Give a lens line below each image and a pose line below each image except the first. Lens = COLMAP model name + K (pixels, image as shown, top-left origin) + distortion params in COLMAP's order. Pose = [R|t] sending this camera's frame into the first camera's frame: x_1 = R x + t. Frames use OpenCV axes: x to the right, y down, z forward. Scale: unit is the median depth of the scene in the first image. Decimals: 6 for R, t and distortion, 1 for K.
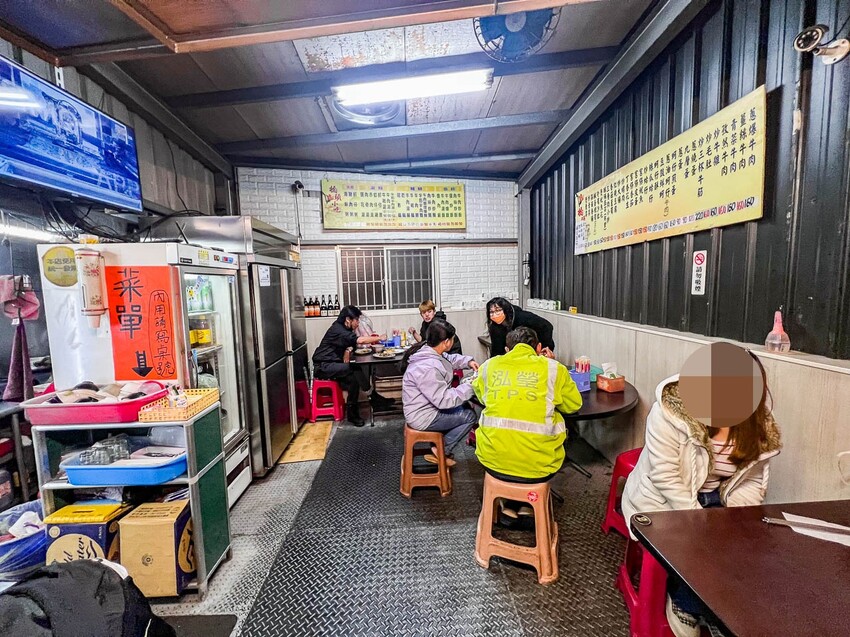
lens RADIAL K [[340.5, 0, 425.0], [0, 340.5, 318.5], [0, 0, 1]] dist [-0.000409, -0.000128]
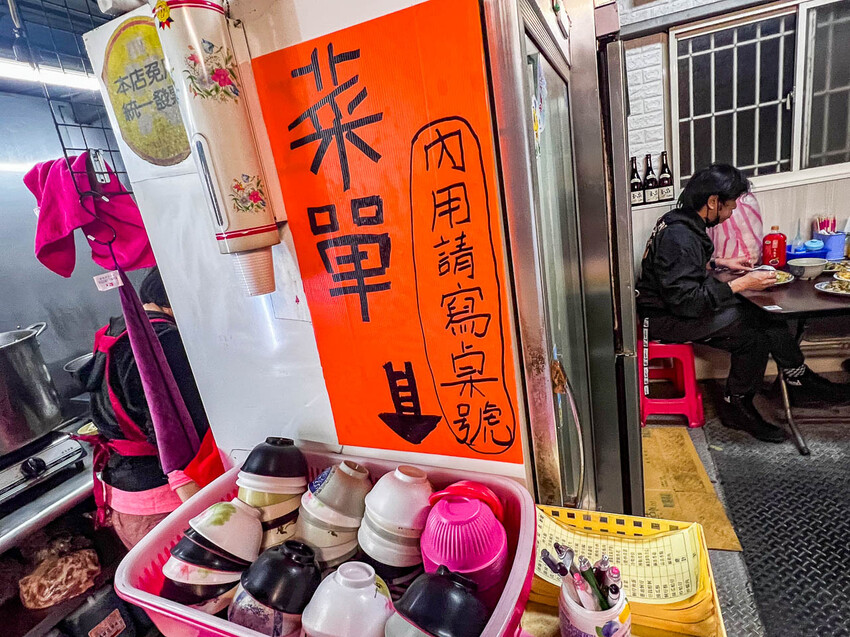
lens RADIAL K [[444.1, 0, 425.0], [0, 444.1, 318.5], [0, 0, 1]] dist [0.000989, 0.000130]
pose [[0.893342, -0.002519, -0.449371, -0.279956], [0.103355, 0.974328, 0.200006, -0.005527], [0.437331, -0.225118, 0.870668, 0.300126]]
